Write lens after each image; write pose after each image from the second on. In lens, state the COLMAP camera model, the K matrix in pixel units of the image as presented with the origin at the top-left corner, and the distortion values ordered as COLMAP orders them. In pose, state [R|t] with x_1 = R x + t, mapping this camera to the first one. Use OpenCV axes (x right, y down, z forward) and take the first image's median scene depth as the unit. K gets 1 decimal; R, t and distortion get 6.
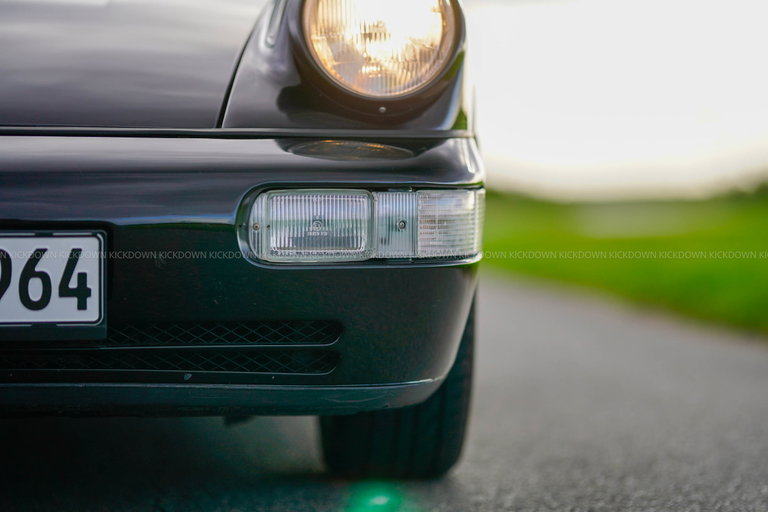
lens RADIAL K [[2229.6, 0, 384.3], [0, 2229.6, 253.2], [0, 0, 1]] dist [0.673883, 0.000000]
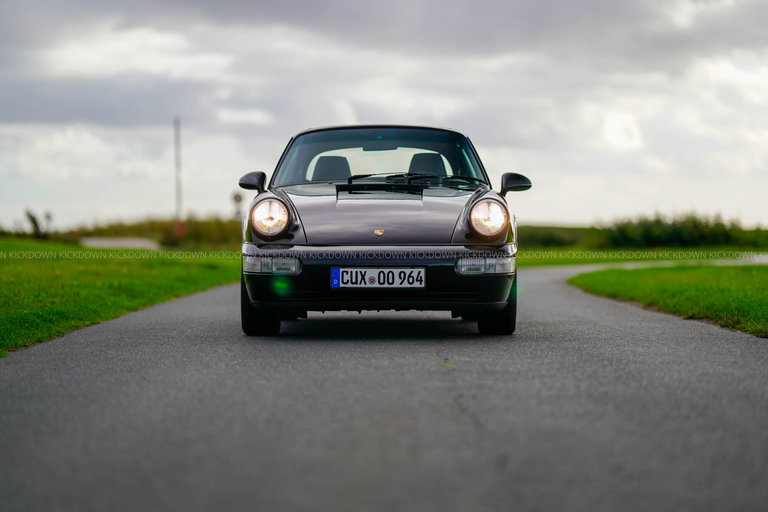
lens RADIAL K [[2229.6, 0, 384.1], [0, 2229.6, 255.7], [0, 0, 1]] dist [0.673883, 0.000000]
pose [[0.994873, -0.004615, -0.101023, 0.237612], [0.002058, 0.999675, -0.025405, 0.078378], [0.101107, 0.025067, 0.994560, -3.350400]]
